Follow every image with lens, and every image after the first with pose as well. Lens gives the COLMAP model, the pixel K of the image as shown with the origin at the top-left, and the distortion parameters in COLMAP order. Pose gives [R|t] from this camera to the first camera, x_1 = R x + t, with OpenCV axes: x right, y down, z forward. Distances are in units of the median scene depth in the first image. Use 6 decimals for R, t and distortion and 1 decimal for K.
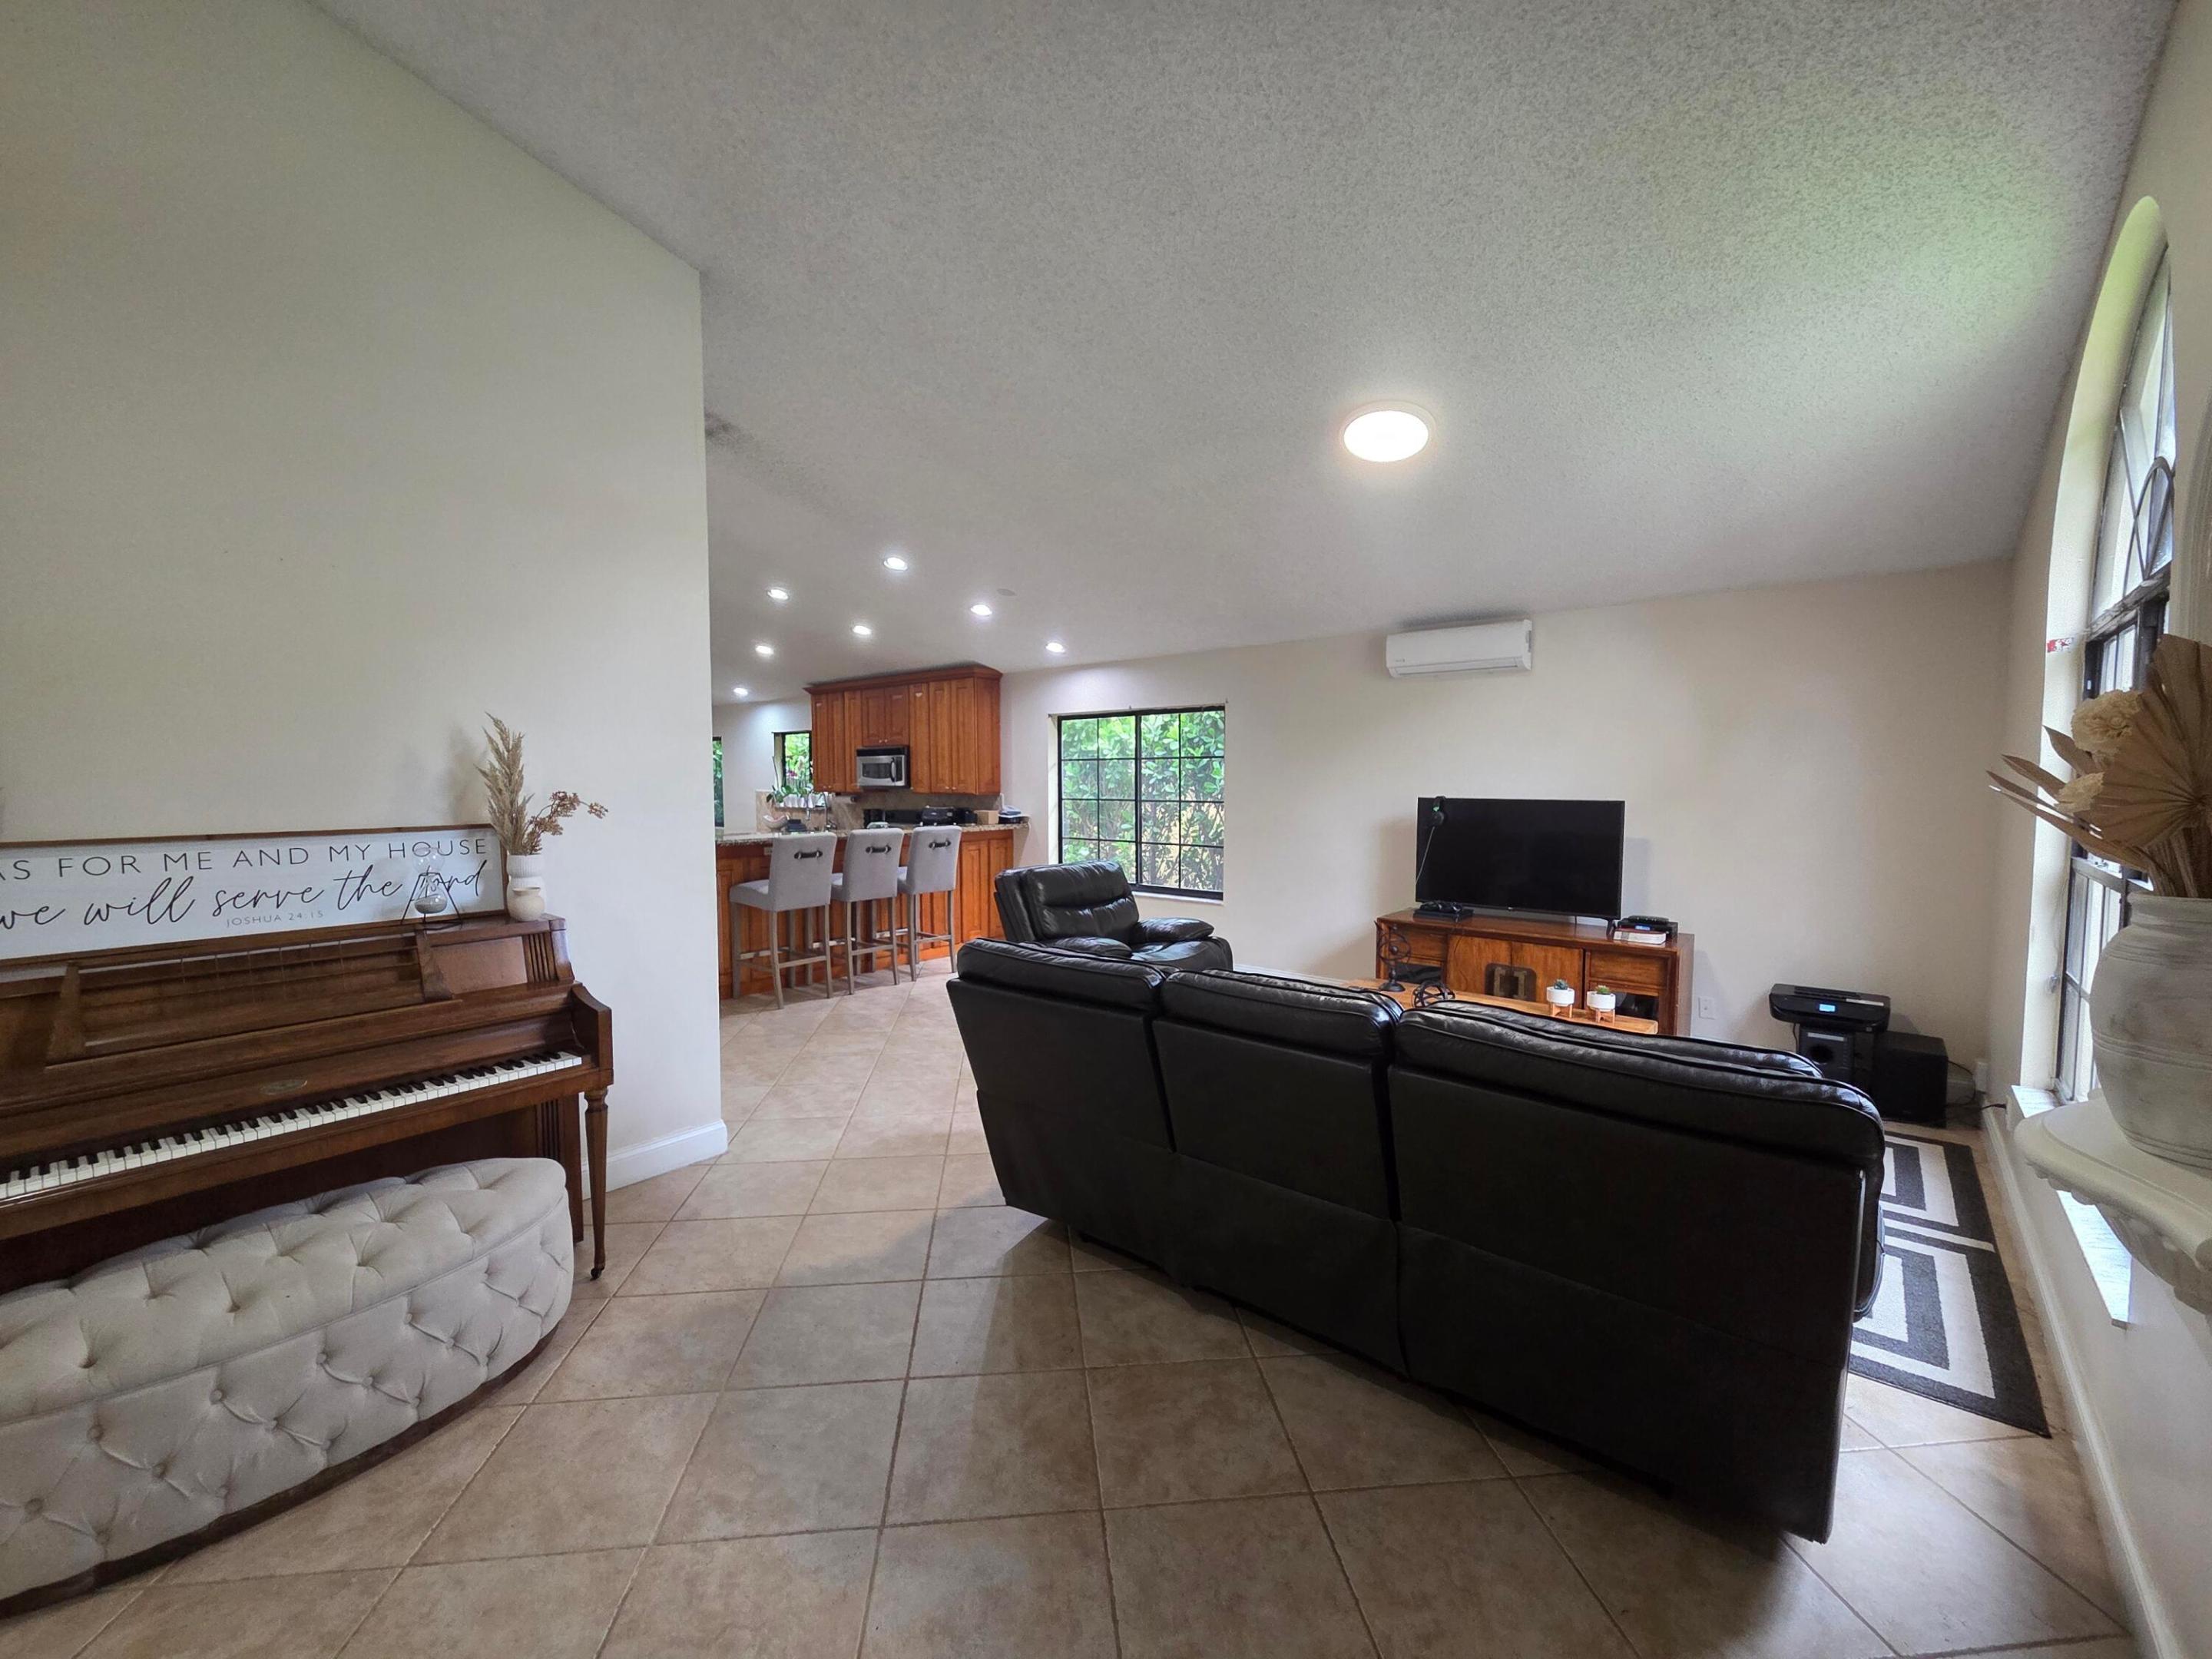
lens RADIAL K [[905.4, 0, 1100.8], [0, 905.4, 825.7], [0, 0, 1]] dist [0.007061, 0.000185]
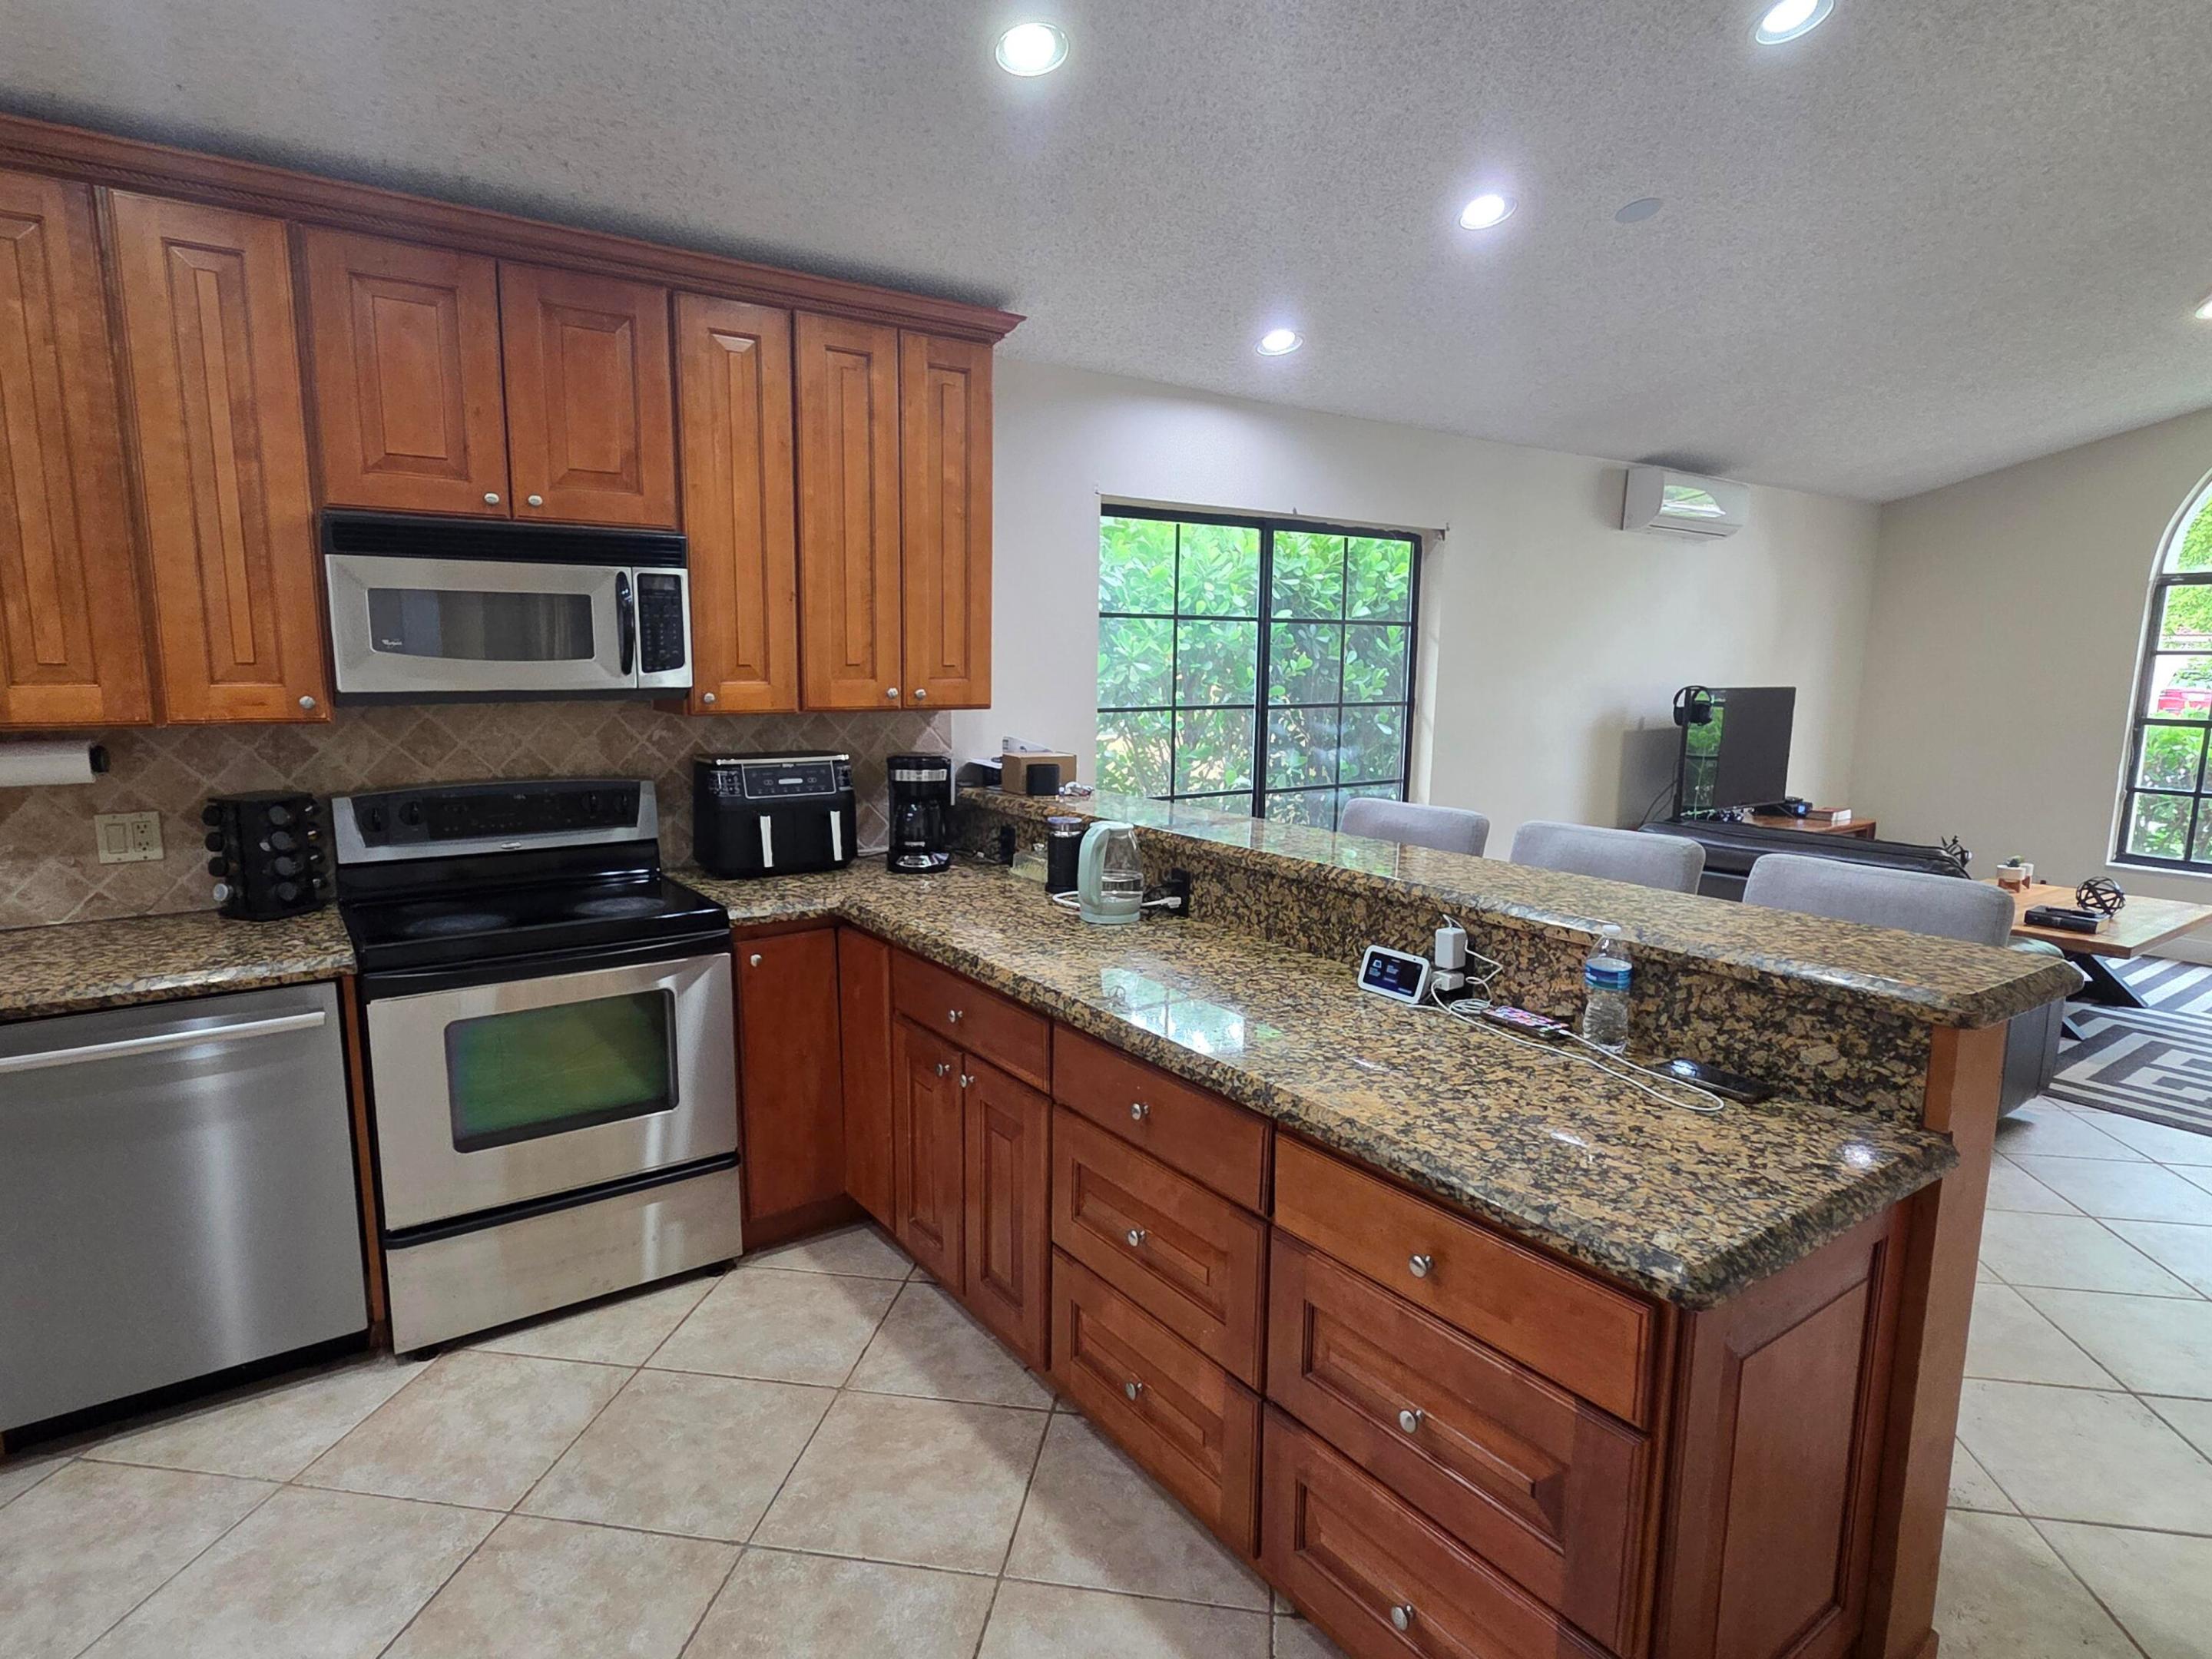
lens RADIAL K [[1236.6, 0, 1098.7], [0, 1236.6, 831.6], [0, 0, 1]] dist [-0.000178, -0.000259]
pose [[0.246740, -0.136801, 0.959377, -0.566648], [0.040233, 0.990579, 0.130902, -0.047257], [-0.968246, 0.006300, 0.249919, 0.835075]]
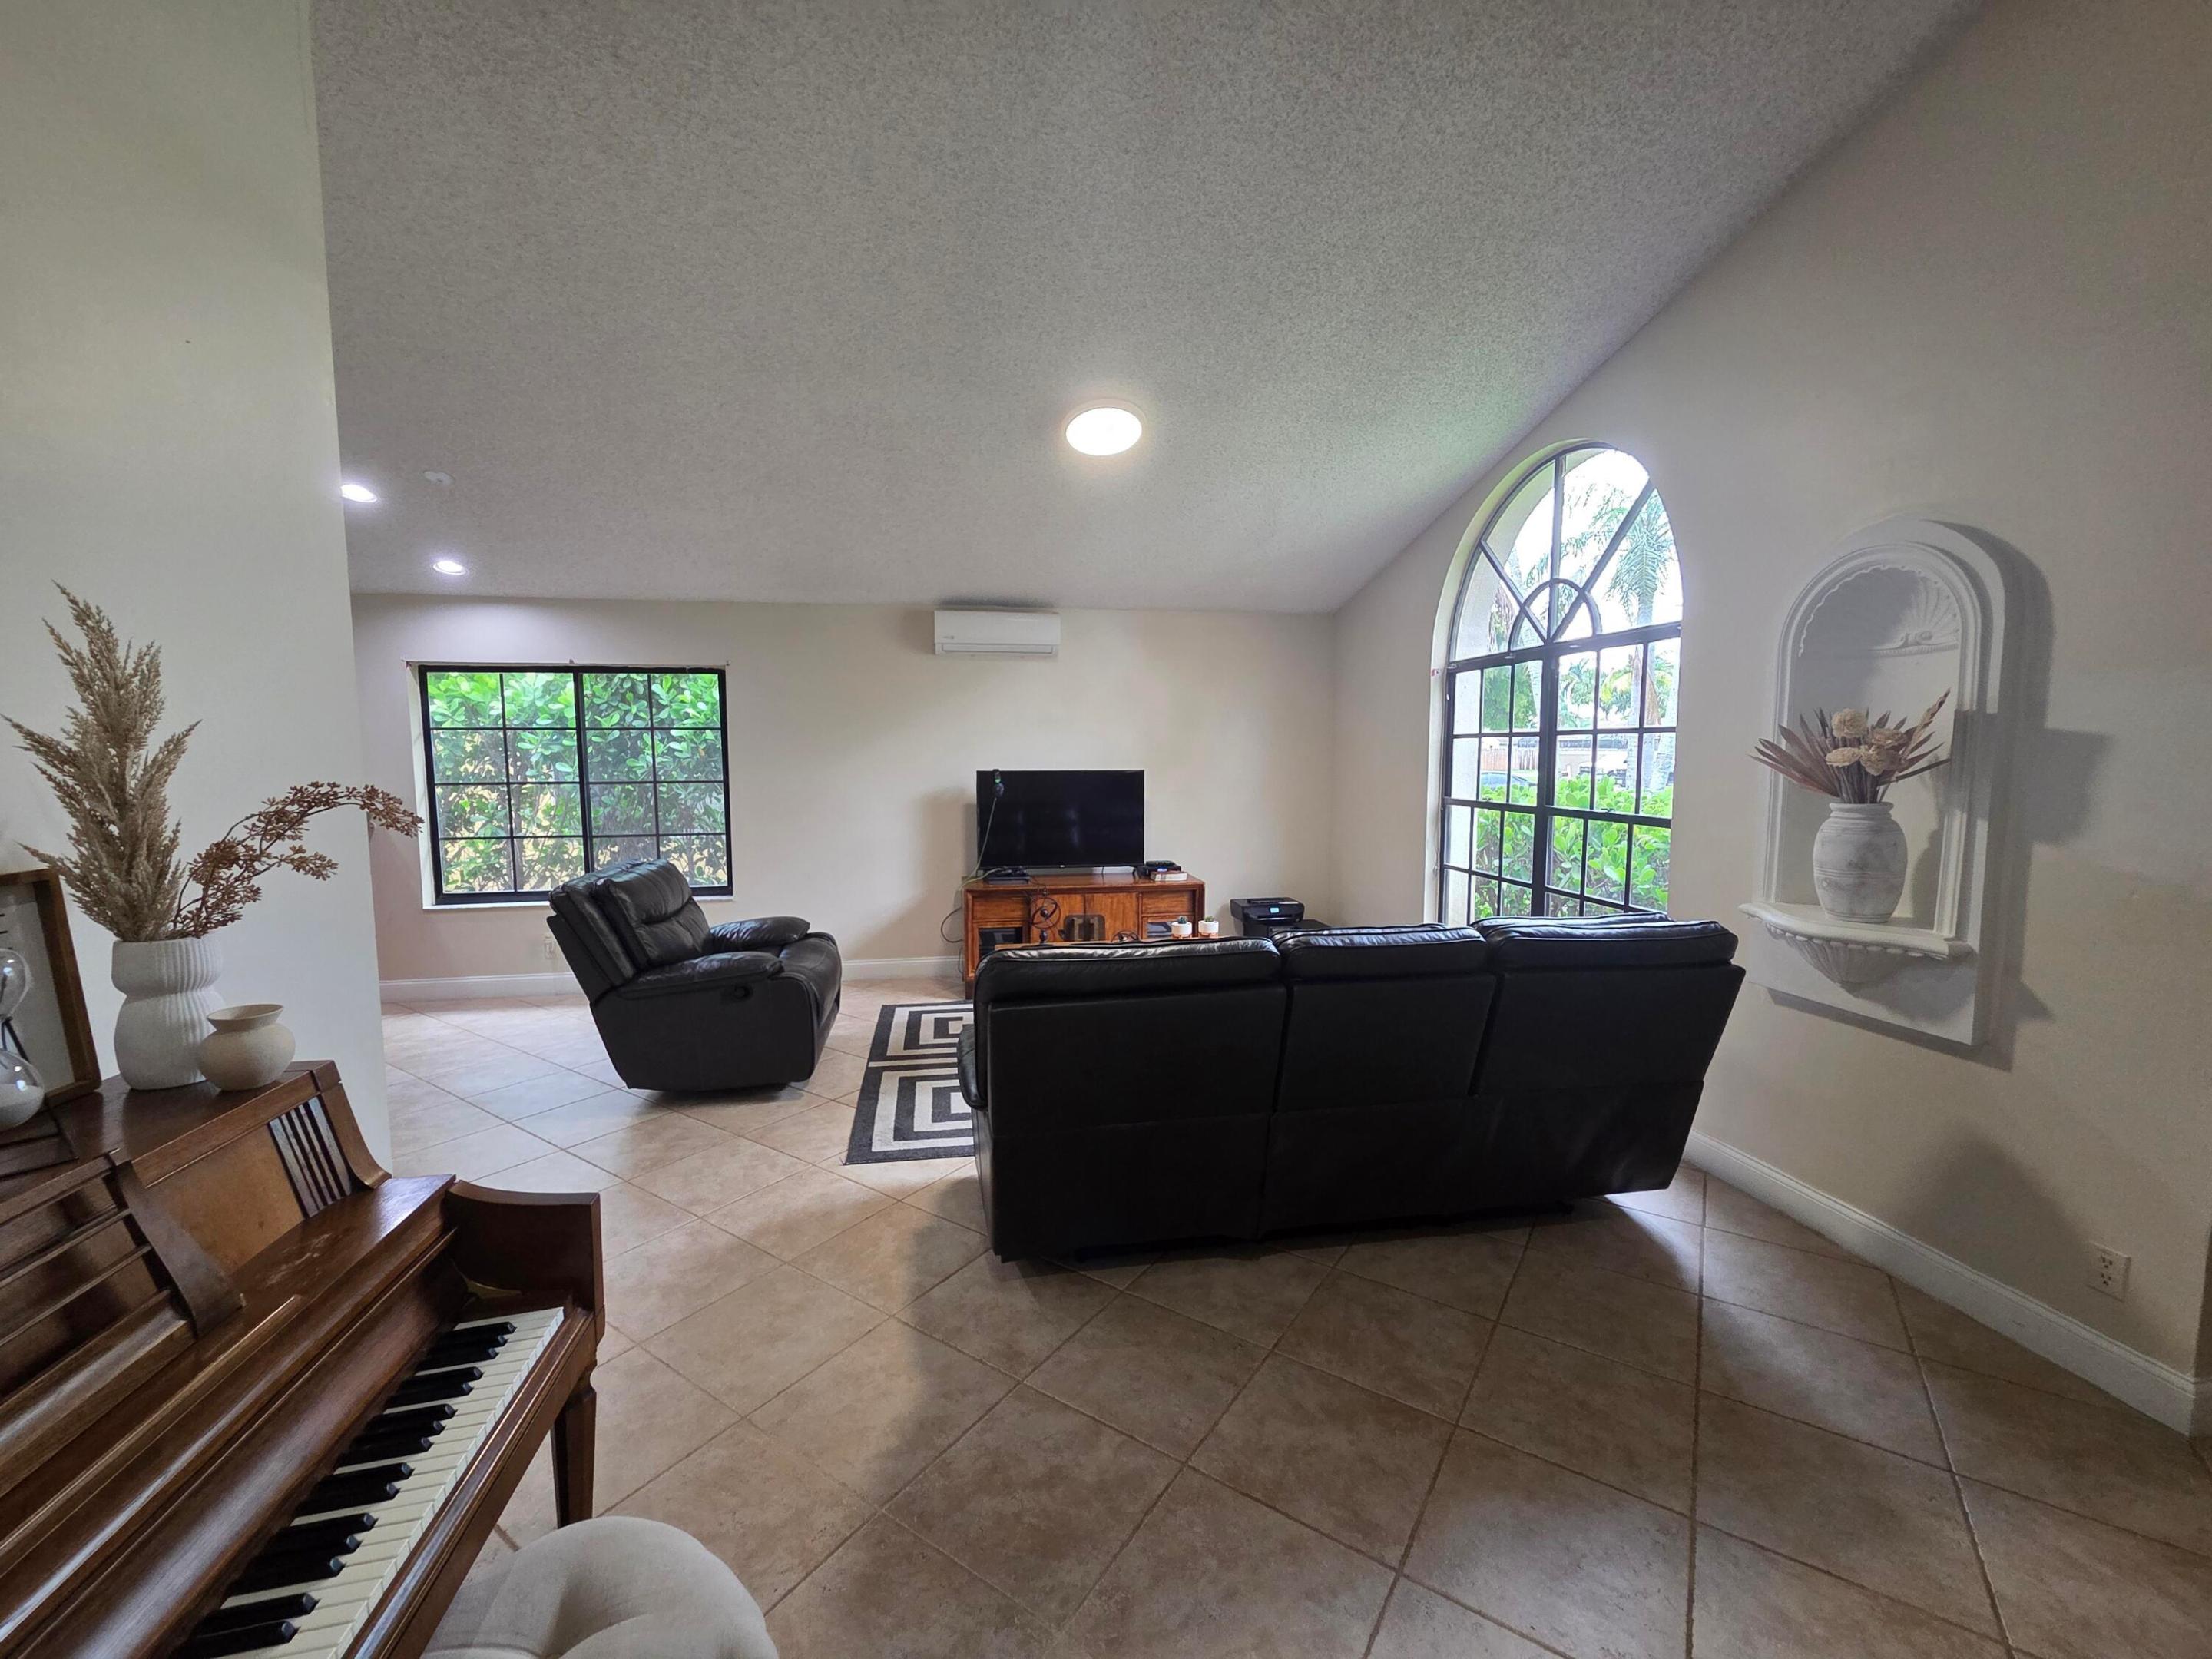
lens RADIAL K [[905.4, 0, 1100.8], [0, 905.4, 825.7], [0, 0, 1]] dist [0.007061, 0.000185]
pose [[0.641360, -0.065236, 0.764462, -0.247255], [0.044327, 0.997865, 0.047964, -0.007850], [-0.765958, 0.003124, 0.642883, 0.146283]]
